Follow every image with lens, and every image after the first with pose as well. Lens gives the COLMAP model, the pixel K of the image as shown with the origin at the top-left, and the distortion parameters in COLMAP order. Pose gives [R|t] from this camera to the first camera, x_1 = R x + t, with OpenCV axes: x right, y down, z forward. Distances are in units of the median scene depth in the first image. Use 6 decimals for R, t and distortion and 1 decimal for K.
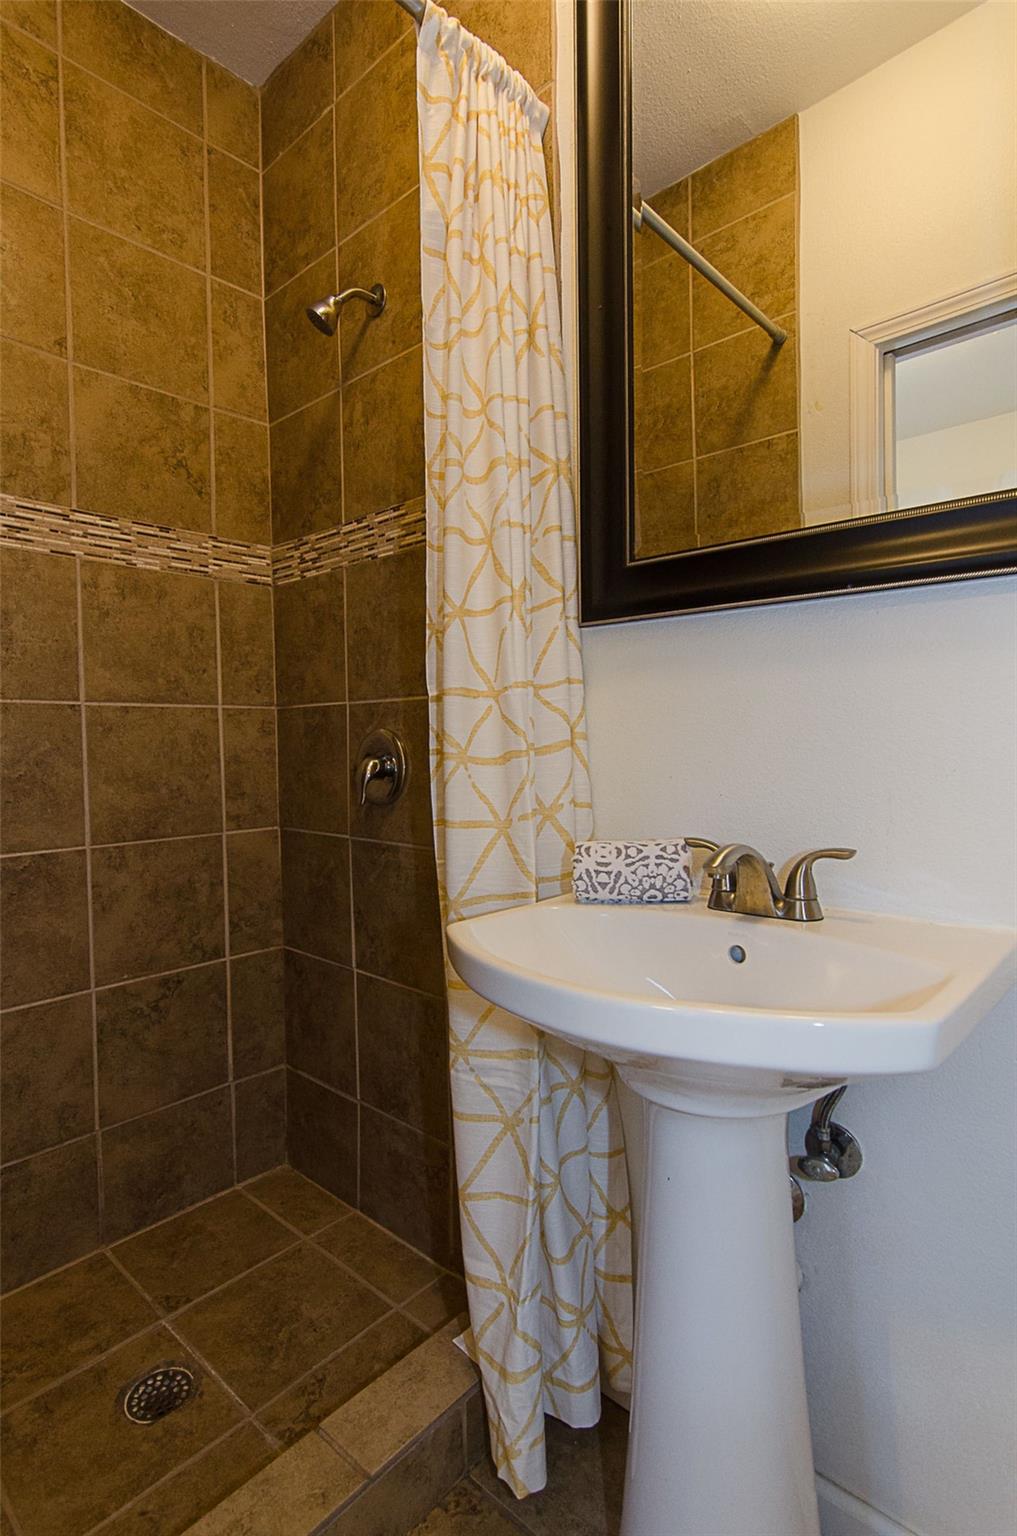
lens RADIAL K [[756.2, 0, 513.3], [0, 756.2, 764.2], [0, 0, 1]] dist [-0.004941, 0.000331]
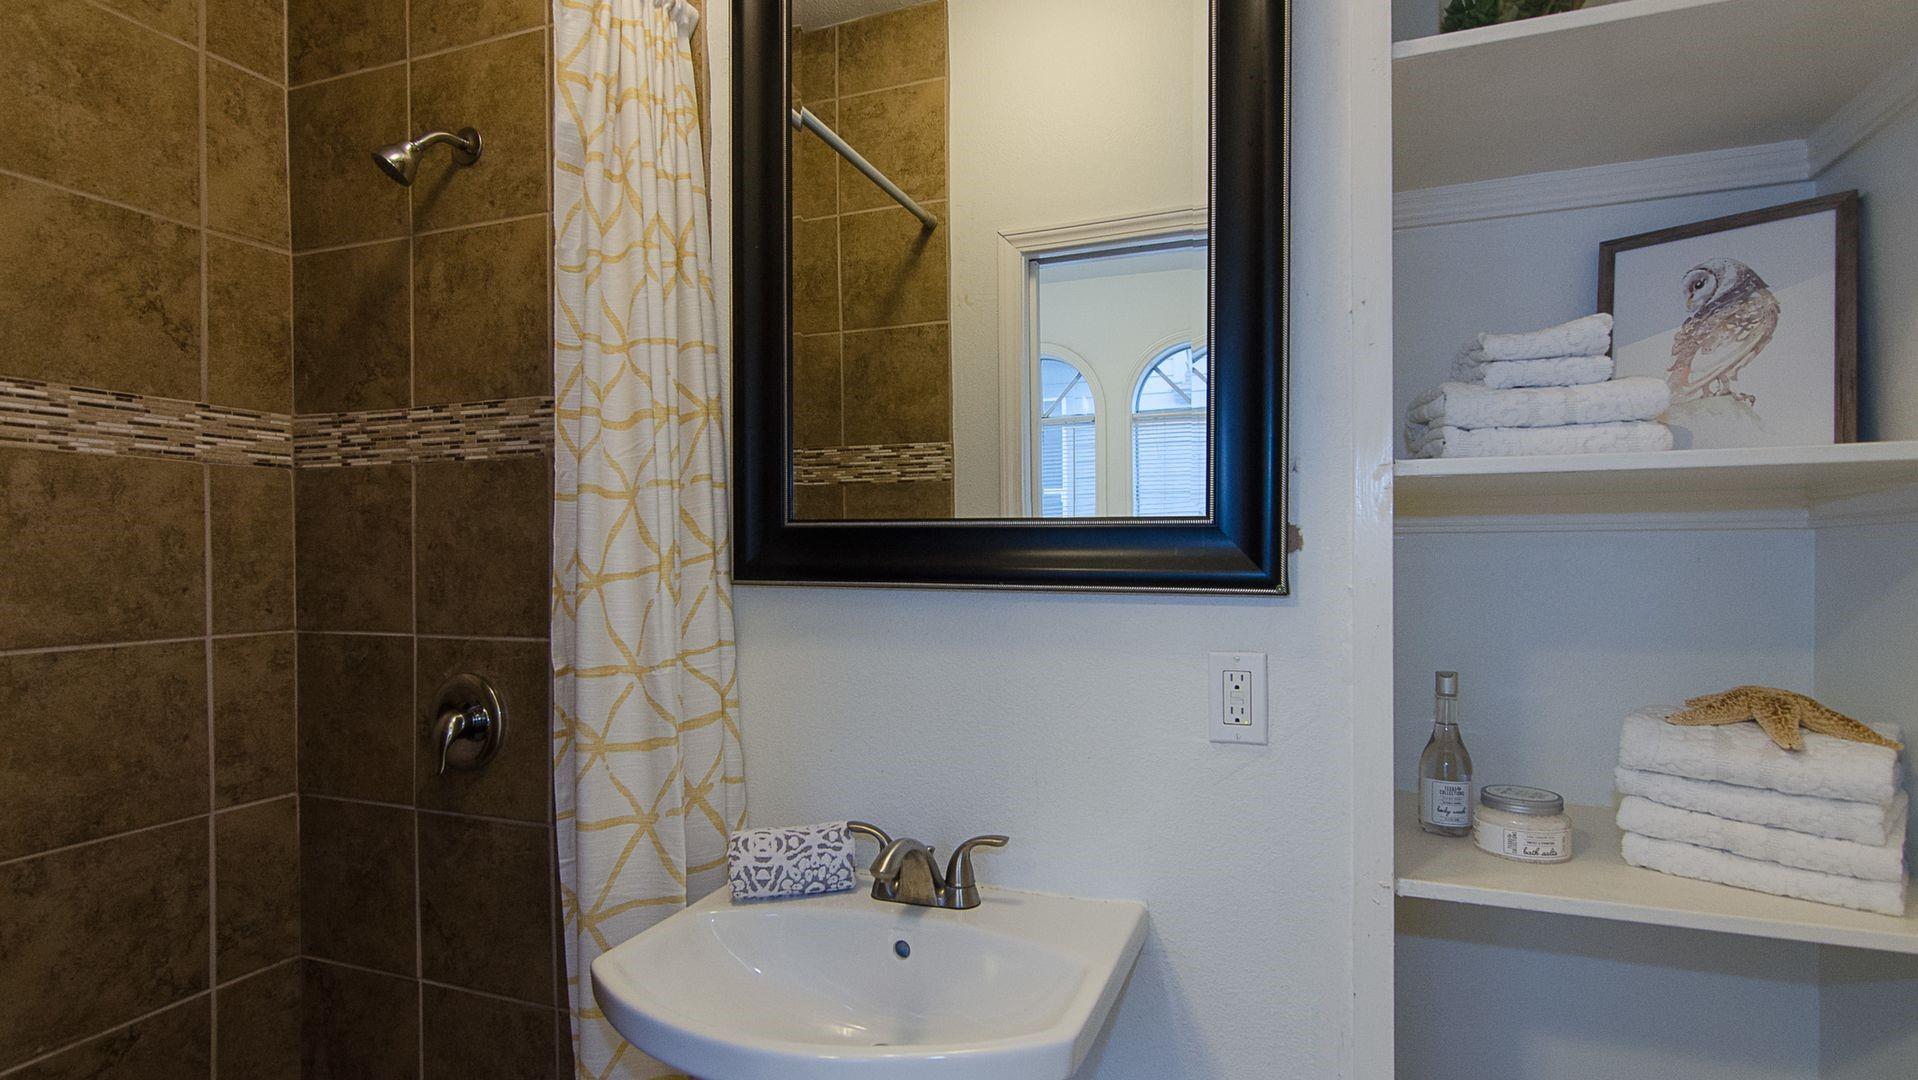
lens RADIAL K [[941.2, 0, 959.9], [0, 941.2, 549.0], [0, 0, 1]] dist [0.001789, 0.002159]
pose [[0.928436, 0.009662, 0.371367, -0.059707], [0.004475, 0.999298, -0.037186, -0.135251], [-0.371466, 0.036187, 0.927741, -0.123513]]
